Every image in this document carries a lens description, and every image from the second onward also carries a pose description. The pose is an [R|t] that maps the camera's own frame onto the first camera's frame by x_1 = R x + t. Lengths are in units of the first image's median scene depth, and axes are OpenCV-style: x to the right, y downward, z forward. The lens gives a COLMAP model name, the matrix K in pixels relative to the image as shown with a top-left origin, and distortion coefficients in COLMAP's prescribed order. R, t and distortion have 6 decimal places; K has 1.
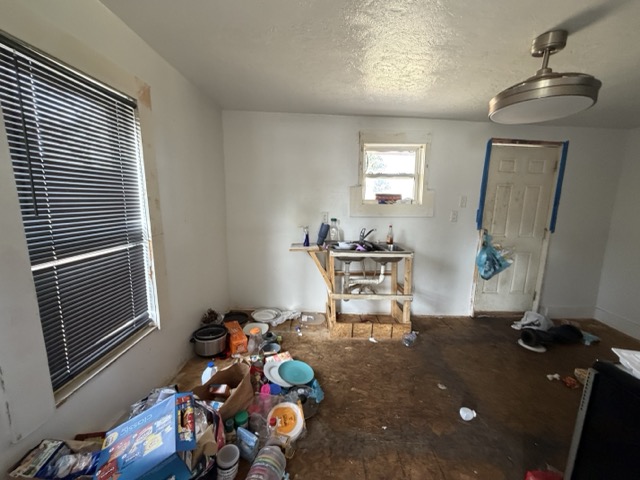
lens RADIAL K [[256.6, 0, 320.2], [0, 256.6, 241.1], [0, 0, 1]] dist [-0.000755, -0.000111]
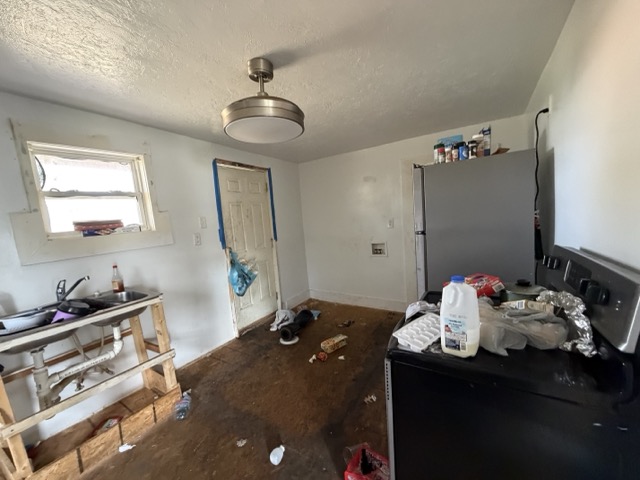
lens RADIAL K [[256.6, 0, 322.5], [0, 256.6, 242.1], [0, 0, 1]] dist [-0.000755, -0.000111]
pose [[0.546833, -0.148680, 0.823935, 0.021480], [0.214657, 0.976109, 0.033675, -0.024658], [-0.809257, 0.158449, 0.565683, 0.147071]]
